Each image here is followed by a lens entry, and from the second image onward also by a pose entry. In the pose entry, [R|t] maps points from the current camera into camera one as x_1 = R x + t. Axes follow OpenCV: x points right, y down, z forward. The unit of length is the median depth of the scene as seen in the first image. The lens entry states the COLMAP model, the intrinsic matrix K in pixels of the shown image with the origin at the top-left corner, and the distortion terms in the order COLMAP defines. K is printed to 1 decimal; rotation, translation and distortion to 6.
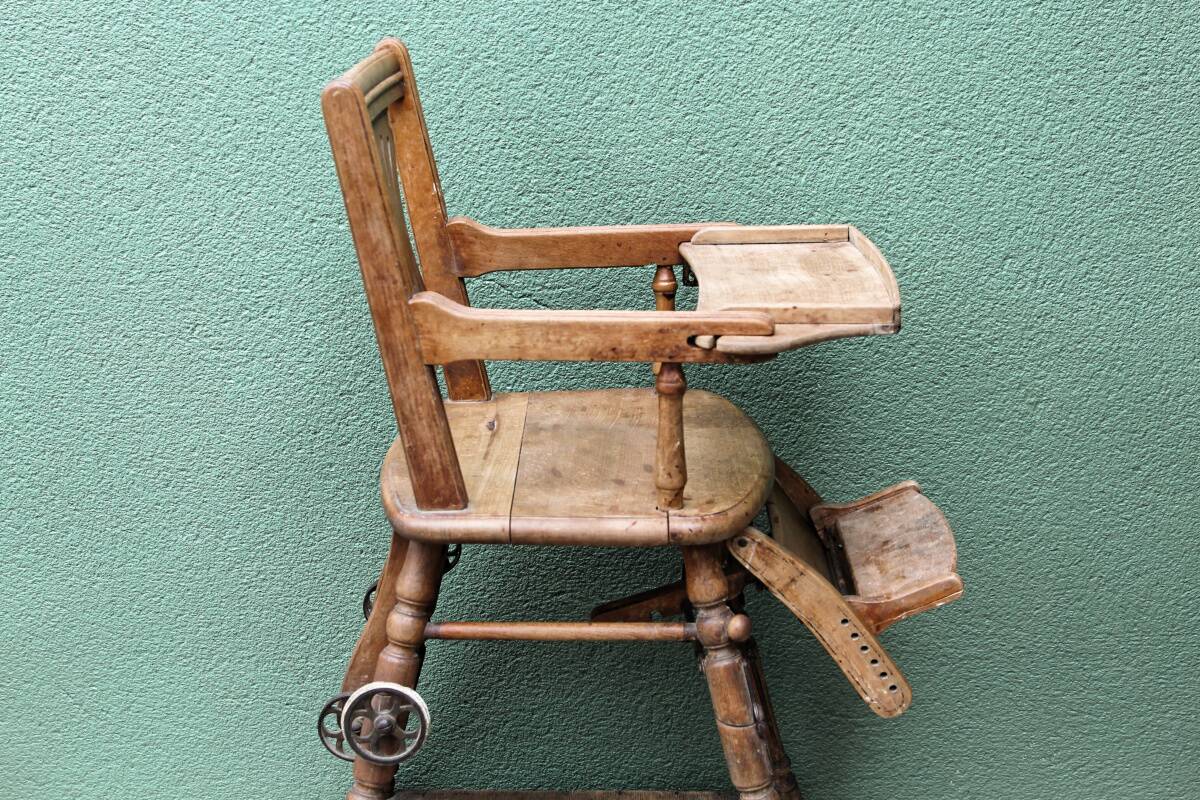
lens RADIAL K [[1705.6, 0, 607.0], [0, 1705.6, 454.4], [0, 0, 1]] dist [0.018809, 0.000000]
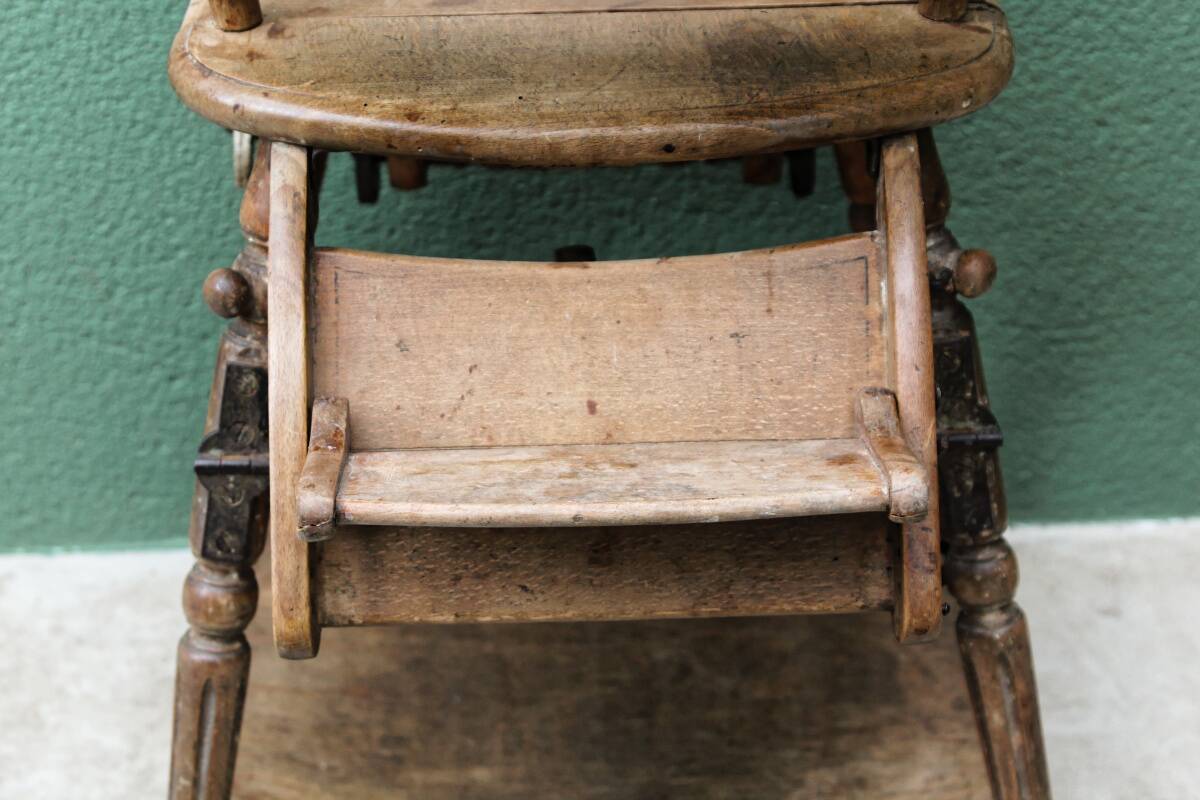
lens RADIAL K [[2326.0, 0, 612.7], [0, 2326.0, 429.1], [0, 0, 1]] dist [-0.005990, 0.000000]
pose [[0.997915, -0.037353, 0.052641, -0.056348], [0.020593, 0.957166, 0.288807, -0.054718], [-0.061174, -0.287120, 0.955939, 0.247138]]
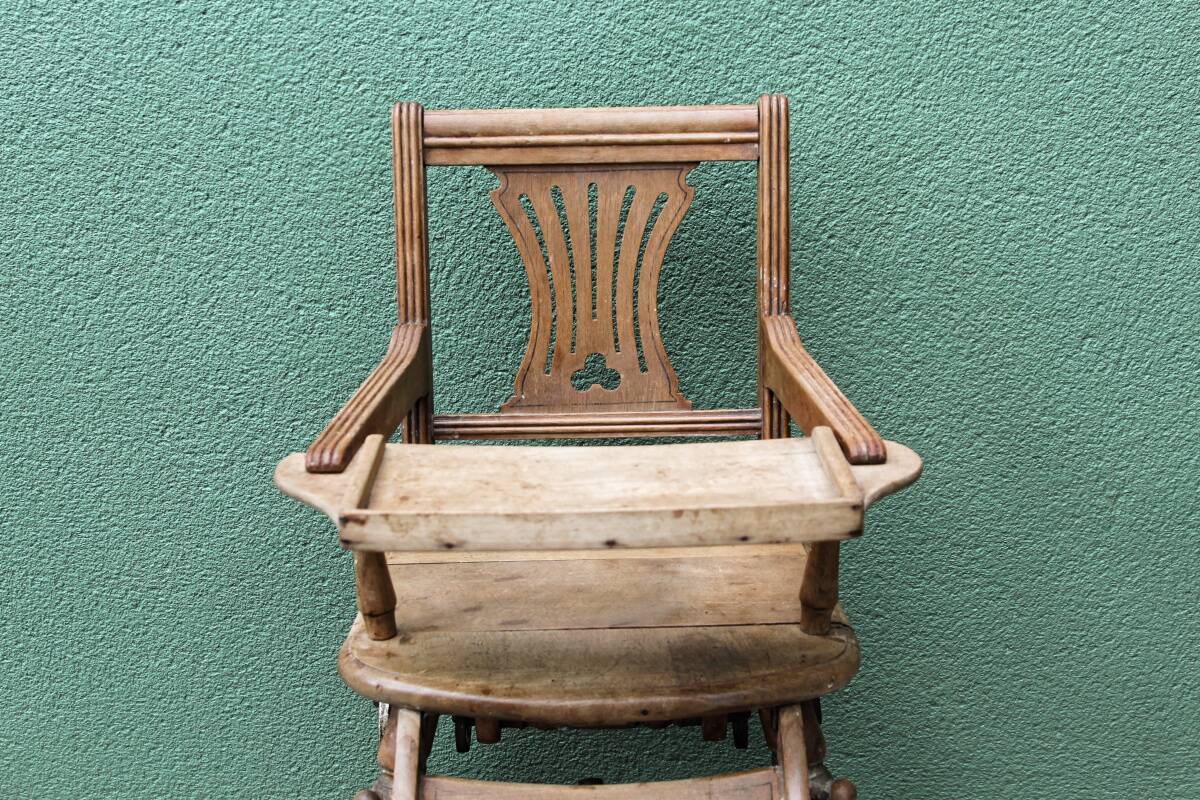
lens RADIAL K [[1537.8, 0, 613.3], [0, 1537.8, 439.5], [0, 0, 1]] dist [0.031295, 0.000000]
pose [[0.998878, -0.020539, 0.042673, -0.046659], [0.021176, 0.999670, -0.014534, -0.054548], [-0.042360, 0.015421, 0.998983, 0.206067]]
